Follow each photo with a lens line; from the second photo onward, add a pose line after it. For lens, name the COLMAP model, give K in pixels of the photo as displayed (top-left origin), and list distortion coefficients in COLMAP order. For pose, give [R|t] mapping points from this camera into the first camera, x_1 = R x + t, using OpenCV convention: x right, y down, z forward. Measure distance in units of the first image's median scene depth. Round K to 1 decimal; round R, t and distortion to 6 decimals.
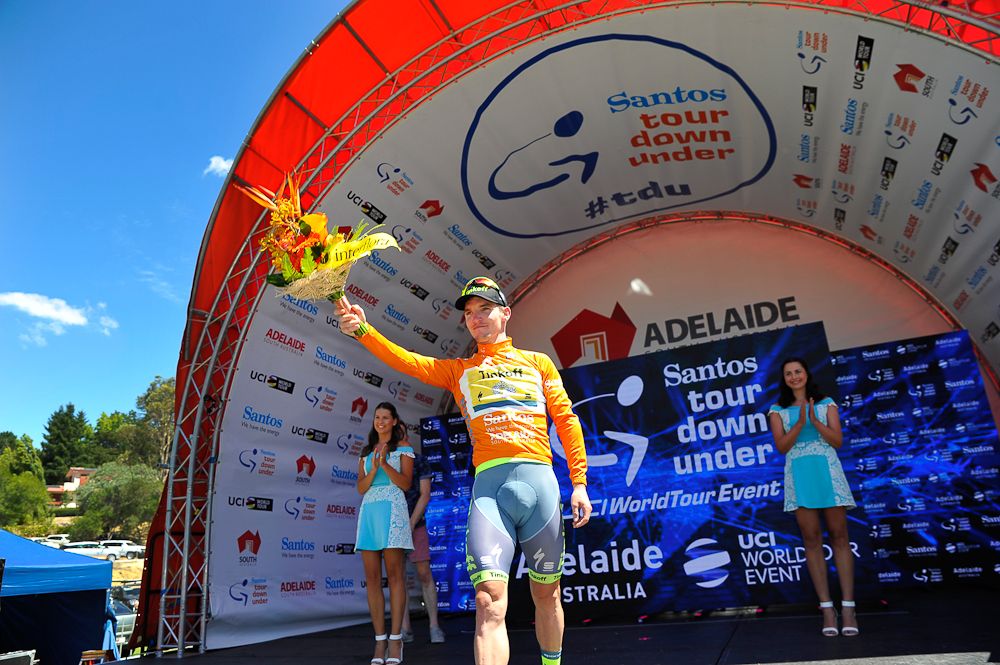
lens RADIAL K [[720.1, 0, 500.0], [0, 720.1, 332.5], [0, 0, 1]] dist [-0.142111, 0.048563]
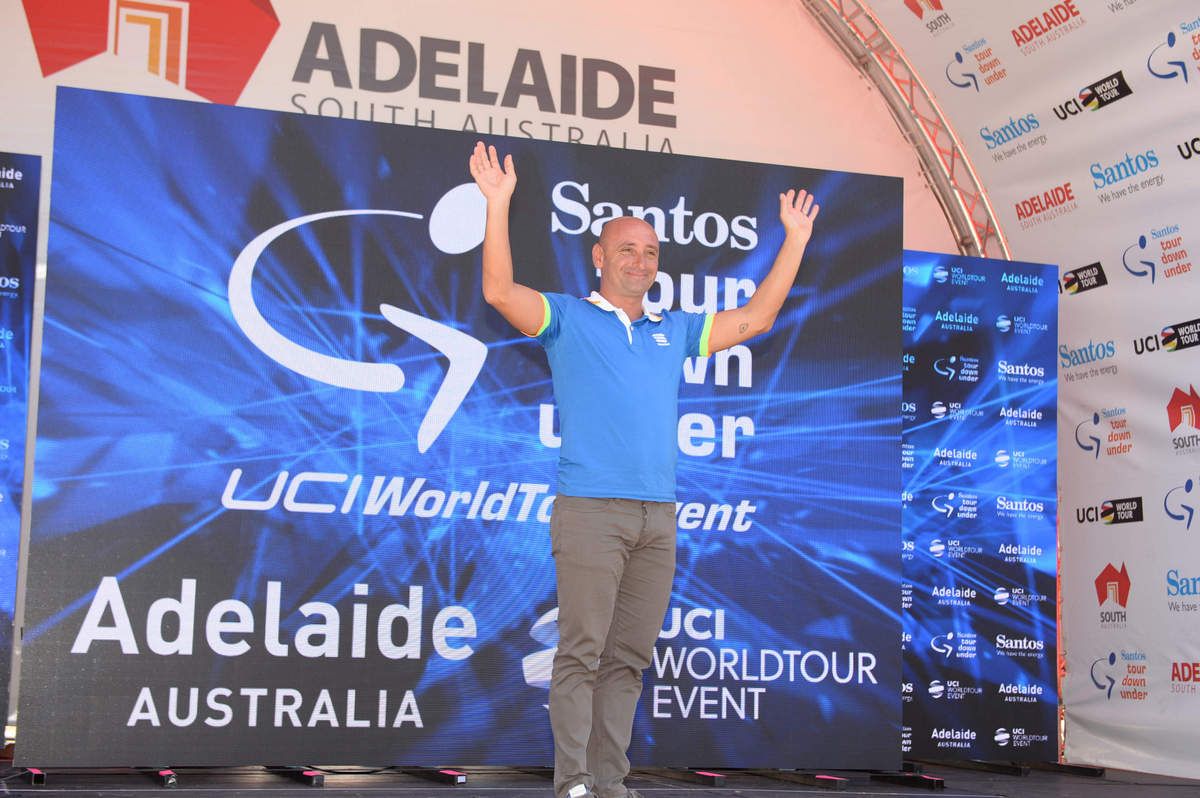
lens RADIAL K [[2059.2, 0, 600.0], [0, 2059.2, 399.0], [0, 0, 1]] dist [0.060468, 0.062761]
pose [[0.711672, 0.162217, 0.683527, -0.552786], [-0.290854, 0.953705, 0.076494, 0.071362], [-0.639474, -0.253245, 0.725906, 0.109576]]
